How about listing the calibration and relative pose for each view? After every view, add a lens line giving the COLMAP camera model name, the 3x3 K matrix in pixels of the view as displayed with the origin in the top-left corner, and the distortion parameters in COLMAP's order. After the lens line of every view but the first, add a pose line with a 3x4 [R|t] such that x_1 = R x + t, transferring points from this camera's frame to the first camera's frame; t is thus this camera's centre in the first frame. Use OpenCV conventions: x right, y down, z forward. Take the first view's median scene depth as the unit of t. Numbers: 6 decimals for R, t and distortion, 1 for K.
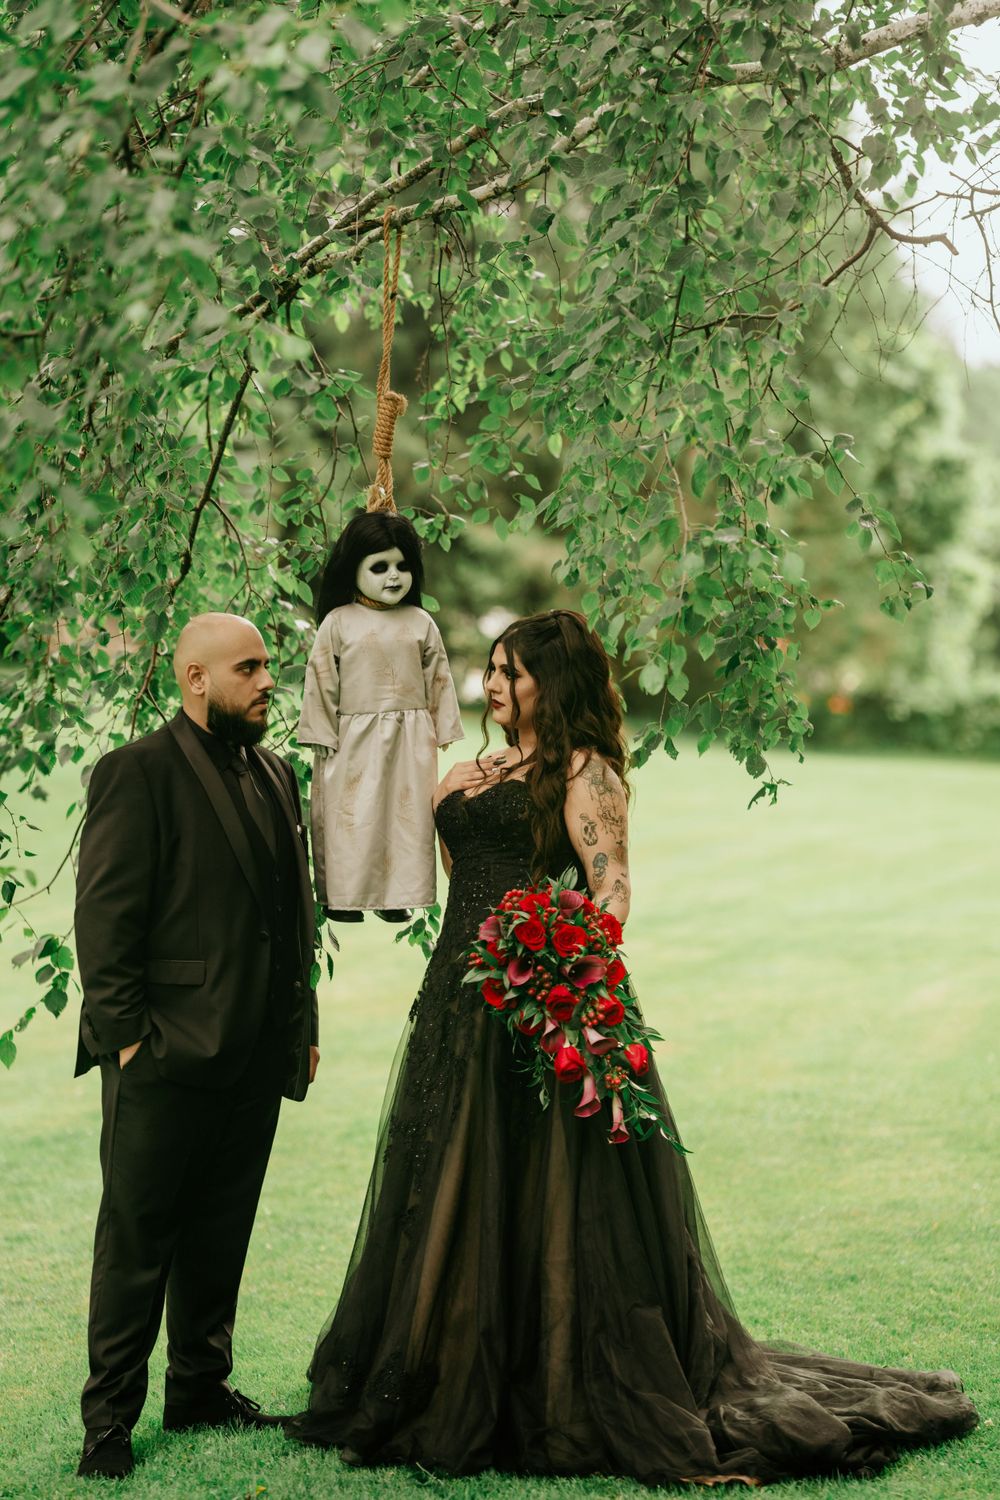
lens RADIAL K [[3651.9, 0, 500.0], [0, 3651.9, 750.0], [0, 0, 1]] dist [0.781246, -2.848761]
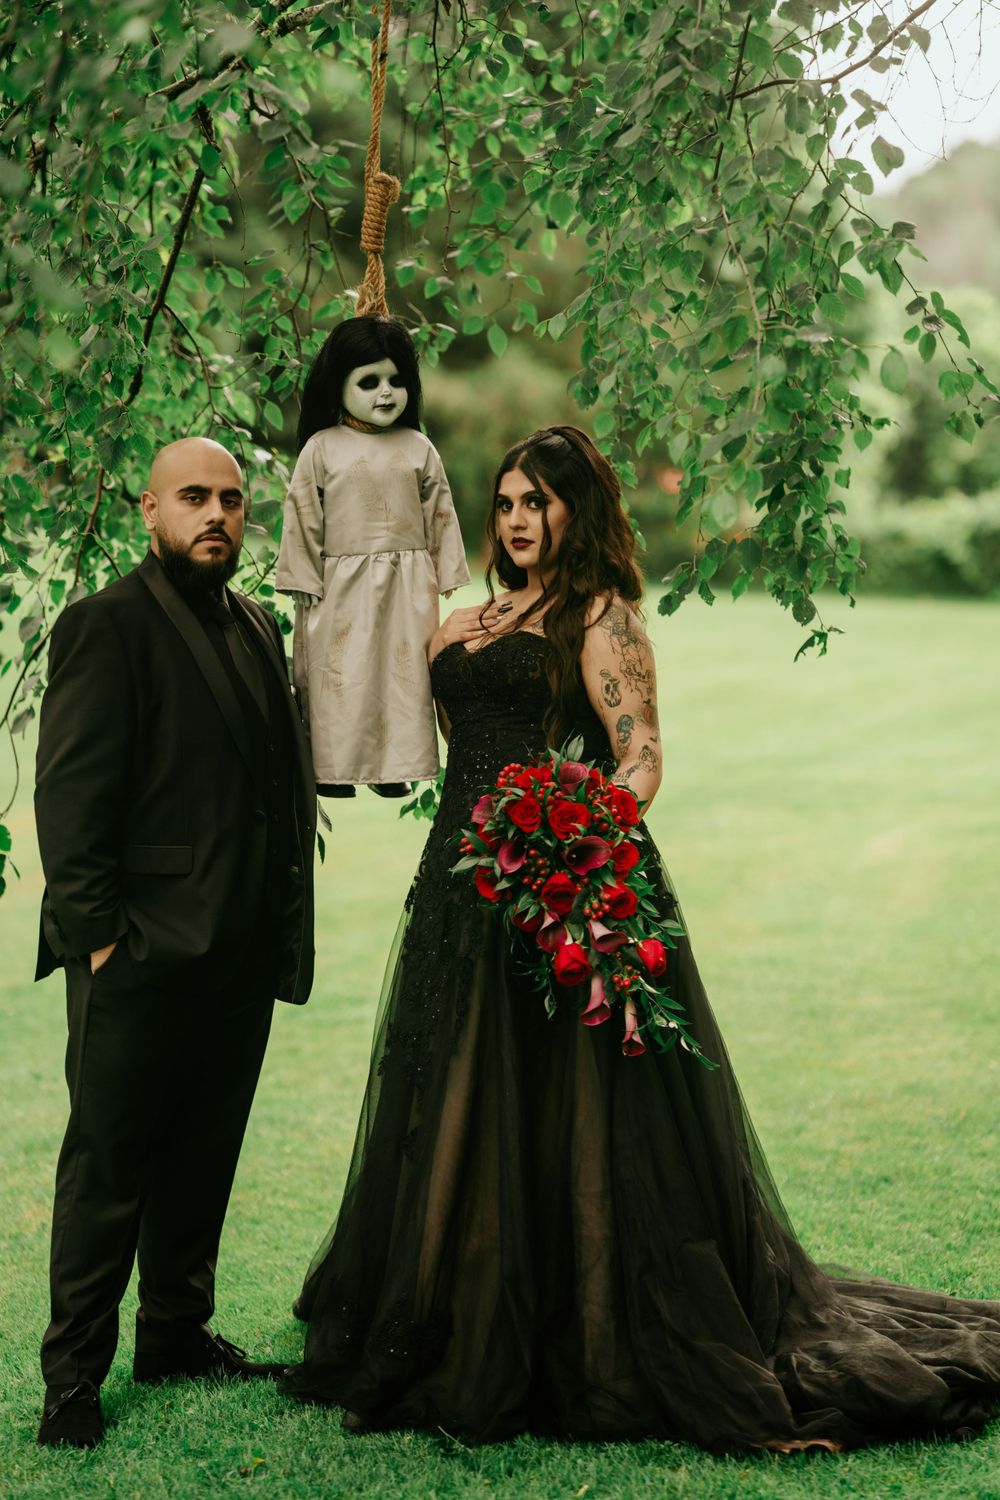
lens RADIAL K [[3721.8, 0, 500.0], [0, 3721.8, 750.0], [0, 0, 1]] dist [0.606153, 0.033897]
pose [[0.999560, -0.010371, 0.027781, -0.027570], [0.009179, 0.999045, 0.042709, -0.001375], [-0.028198, -0.042435, 0.998701, 0.122941]]
